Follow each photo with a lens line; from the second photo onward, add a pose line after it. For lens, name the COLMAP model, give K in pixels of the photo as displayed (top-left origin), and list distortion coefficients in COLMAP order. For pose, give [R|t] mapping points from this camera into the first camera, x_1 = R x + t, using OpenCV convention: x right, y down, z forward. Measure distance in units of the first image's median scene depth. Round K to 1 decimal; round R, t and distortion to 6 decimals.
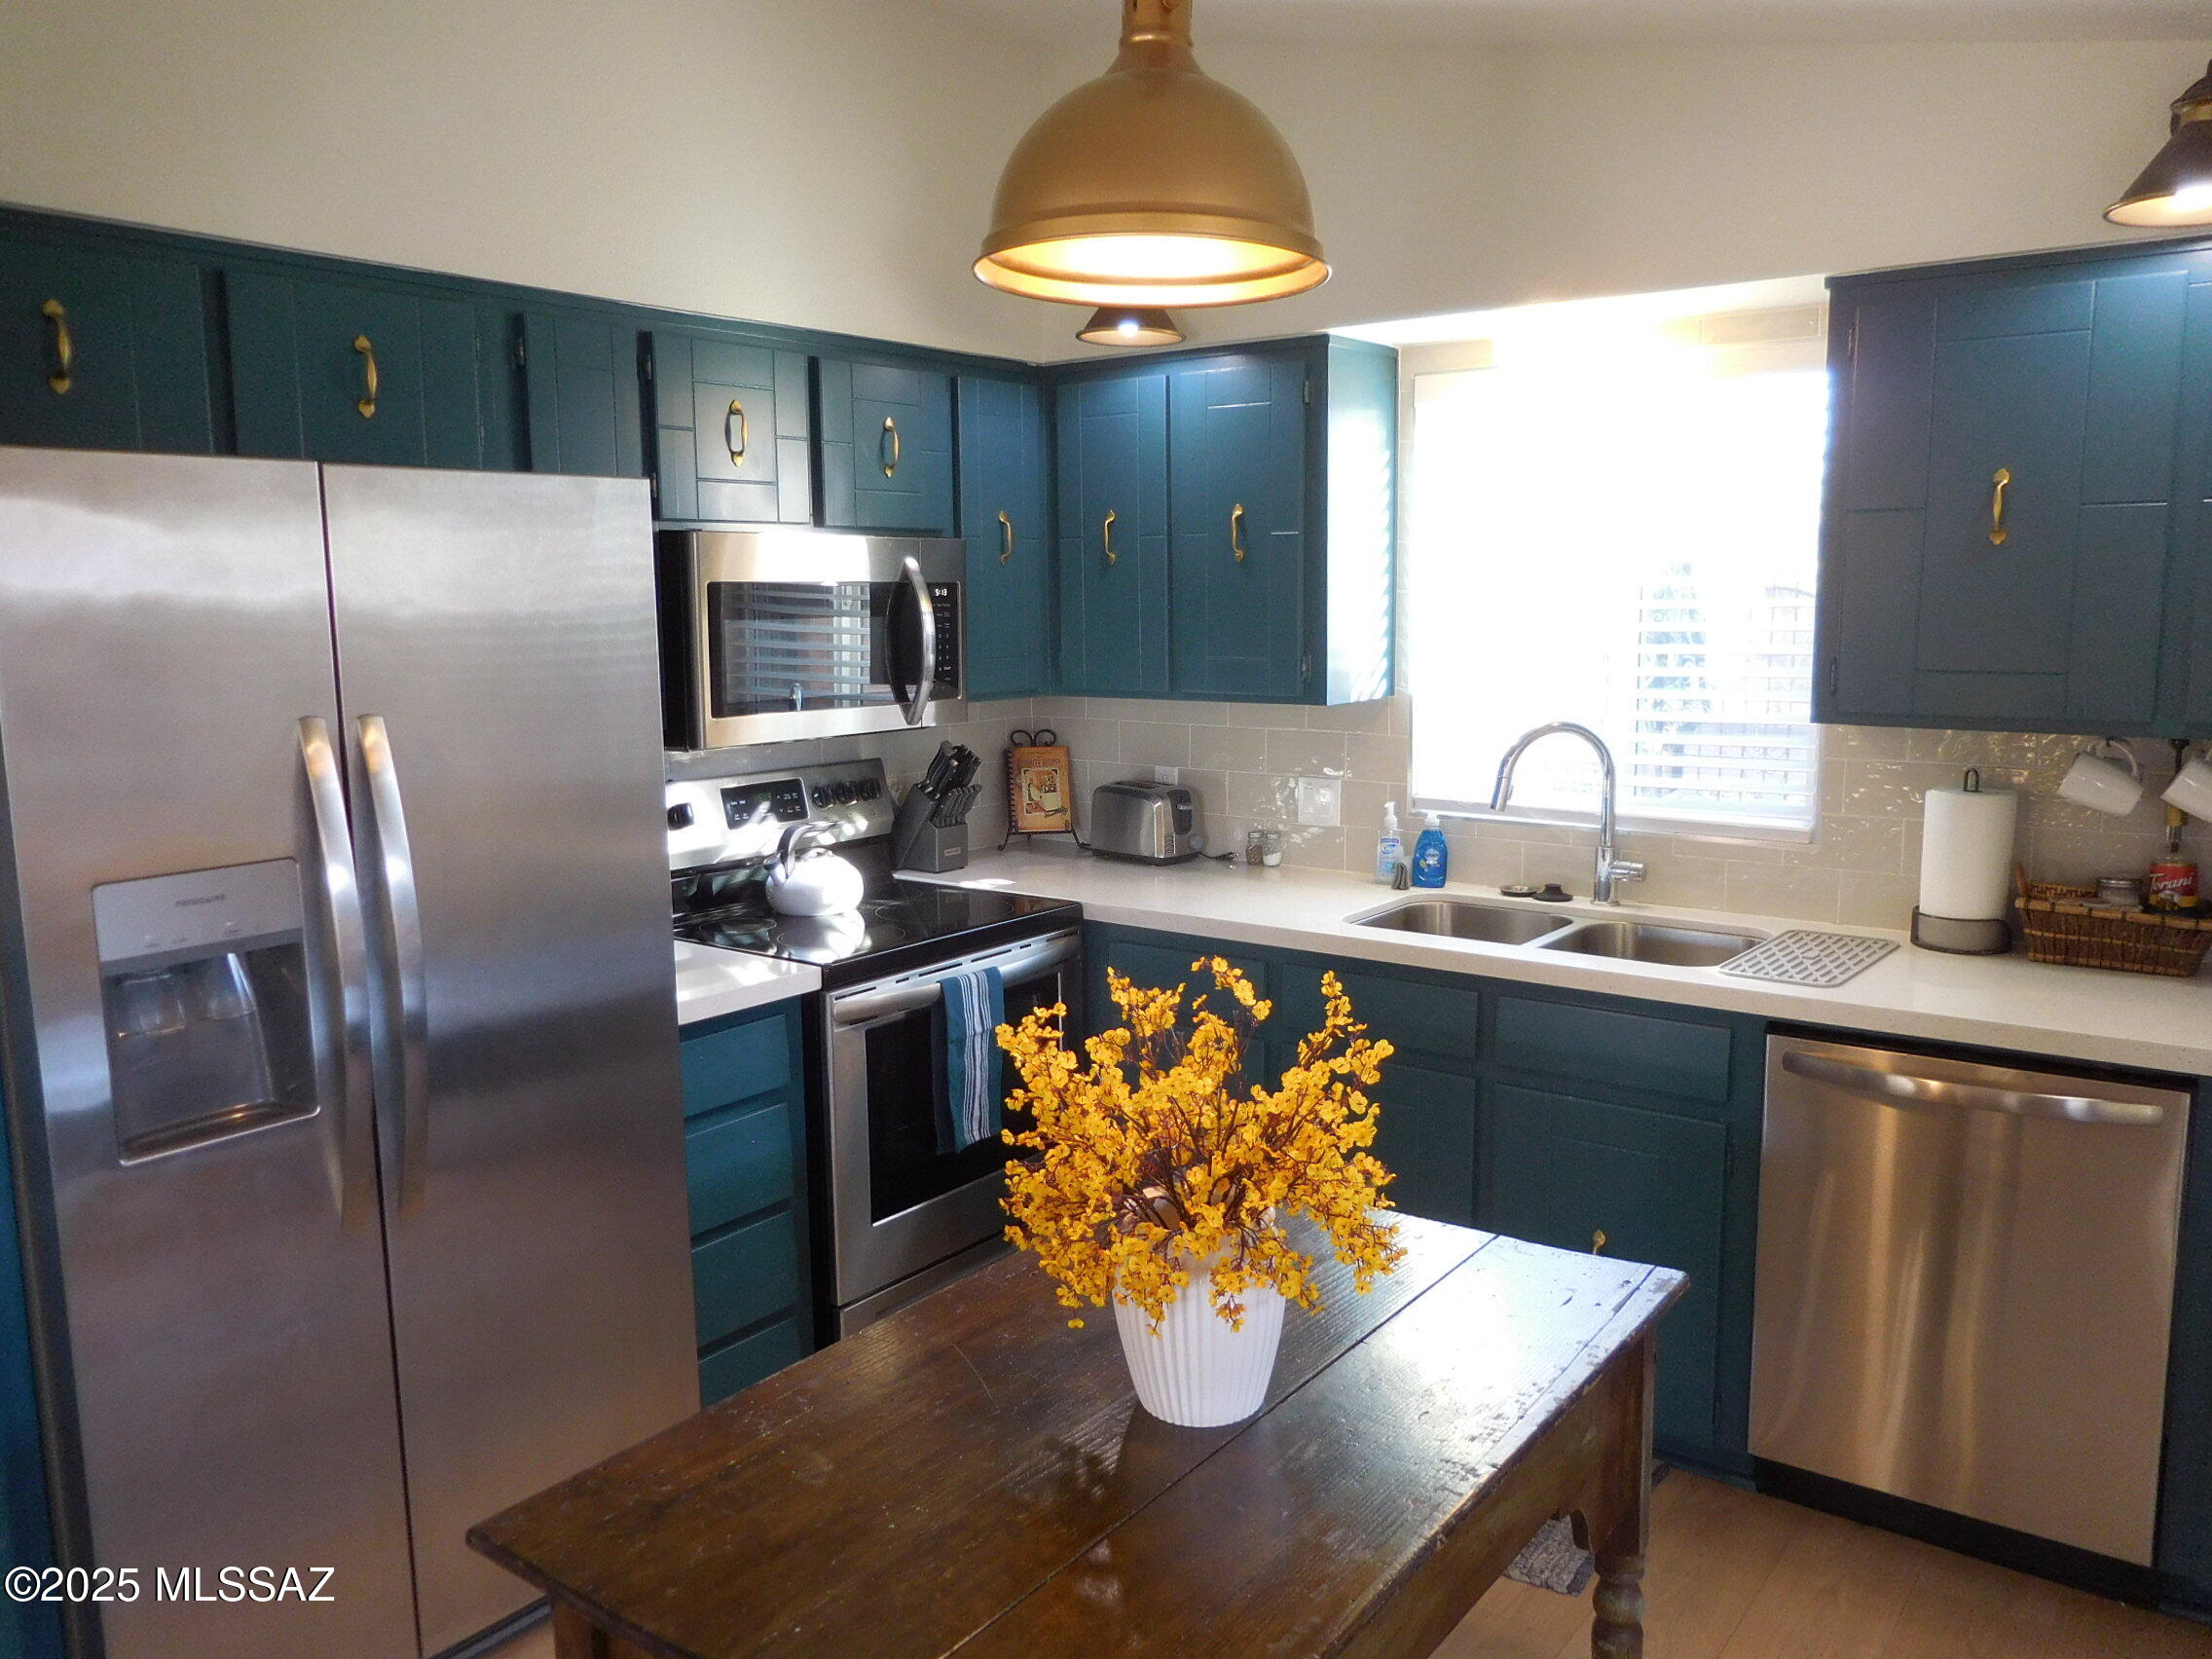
lens RADIAL K [[1695.2, 0, 1095.5], [0, 1695.2, 840.1], [0, 0, 1]] dist [-0.005388, 0.003034]
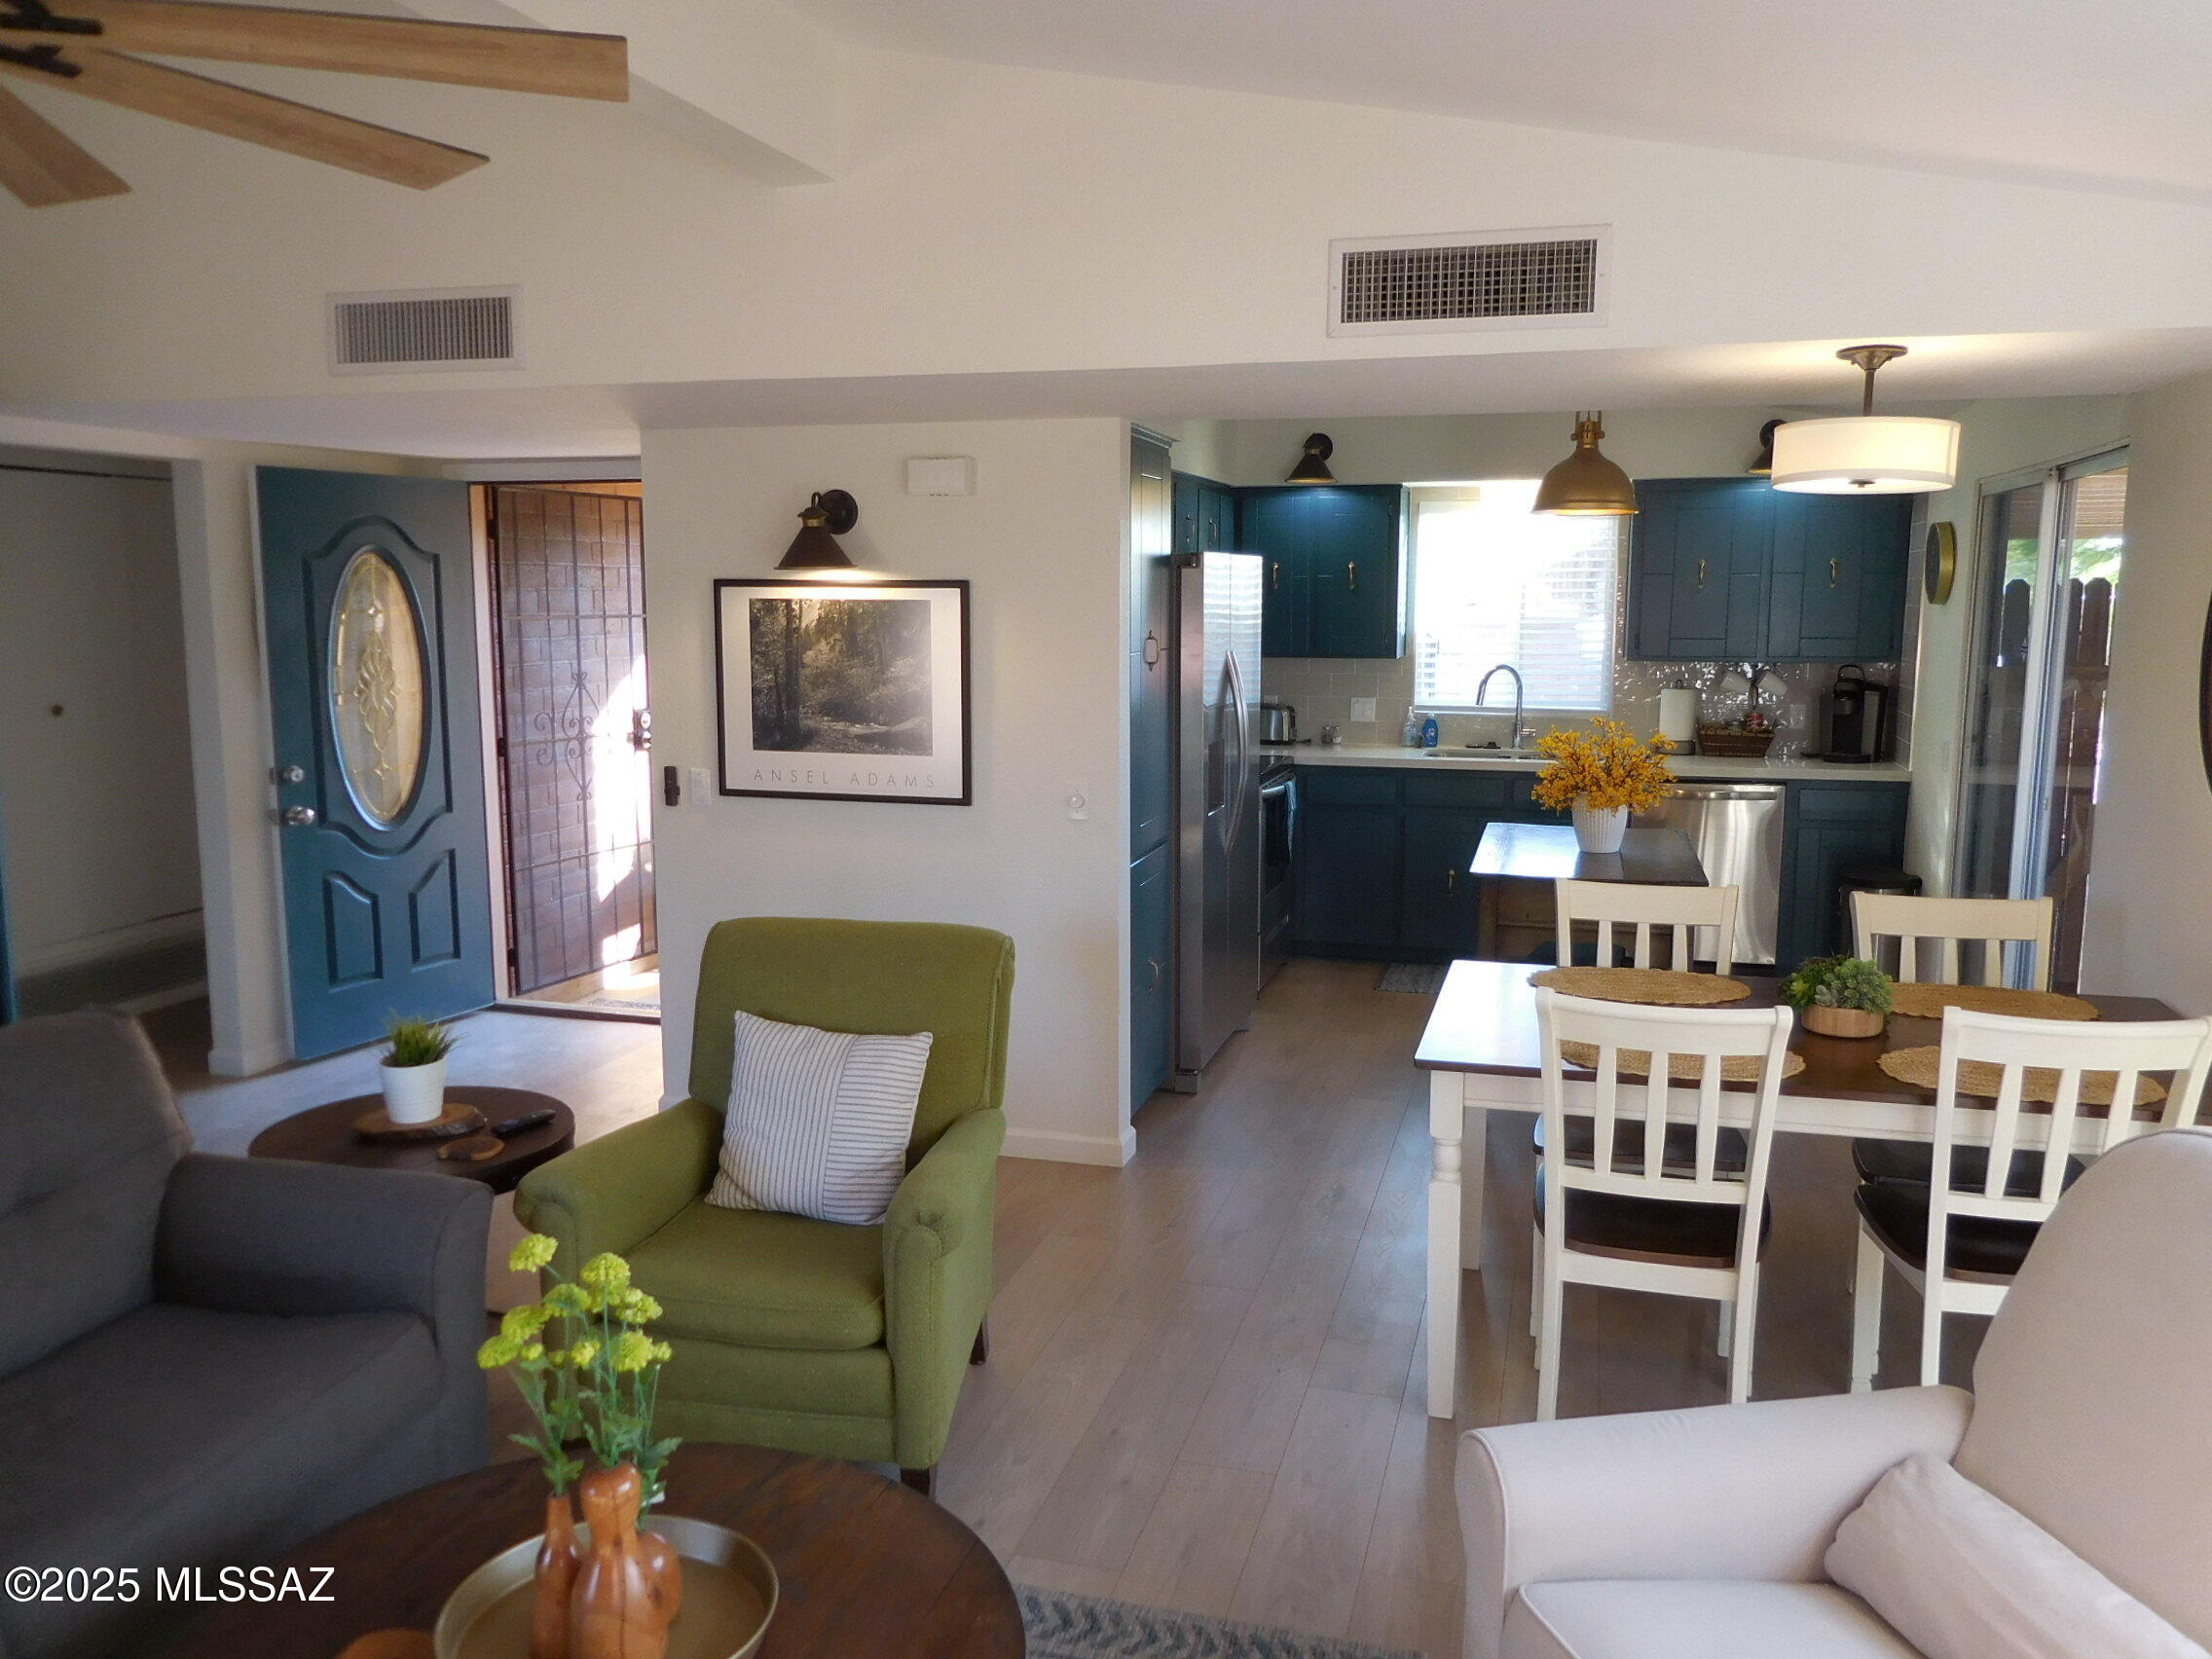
lens RADIAL K [[1695.2, 0, 1095.5], [0, 1695.2, 840.1], [0, 0, 1]] dist [-0.005388, 0.003034]
pose [[0.935425, -0.042082, 0.351012, -1.016801], [0.043519, 0.999045, 0.003798, 0.127956], [-0.350837, 0.011723, 0.936363, -0.884692]]
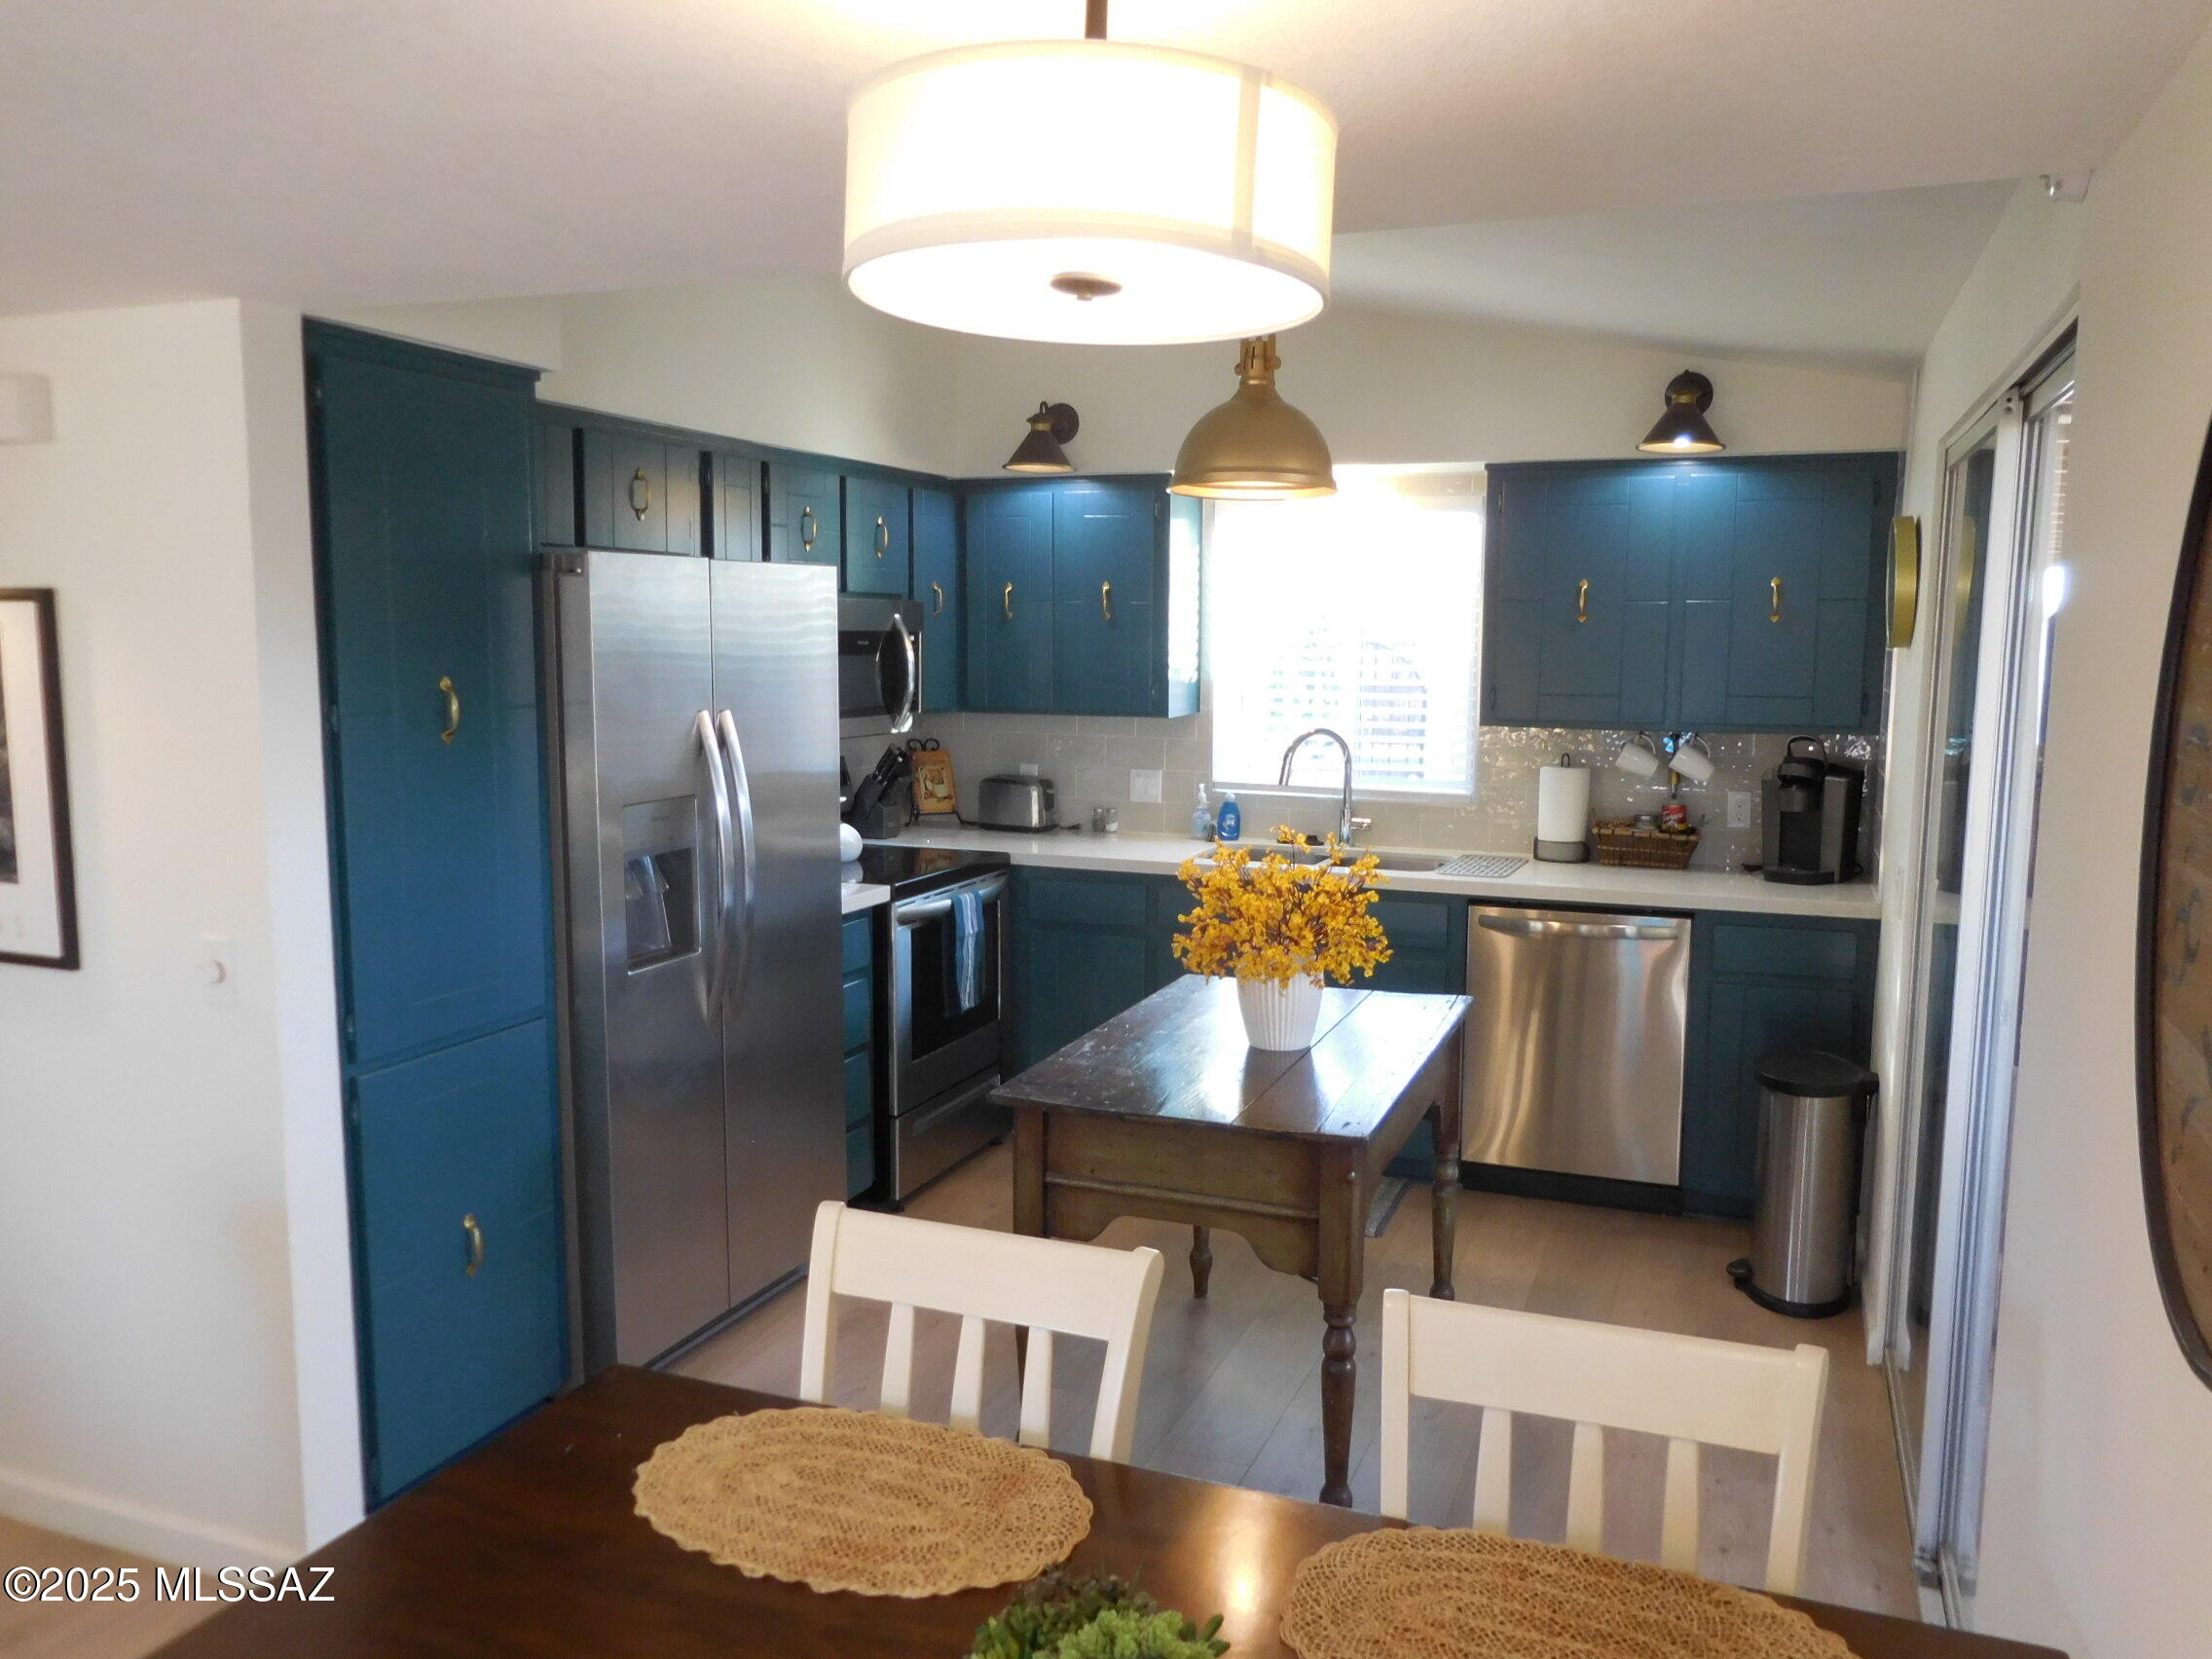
lens RADIAL K [[1706.8, 0, 1103.5], [0, 1706.8, 842.2], [0, 0, 1]] dist [0.008305, 0.000550]
pose [[0.963638, -0.015675, 0.266752, -0.342477], [0.021960, 0.999547, -0.020593, 0.063968], [-0.266308, 0.025702, 0.963545, -0.462218]]
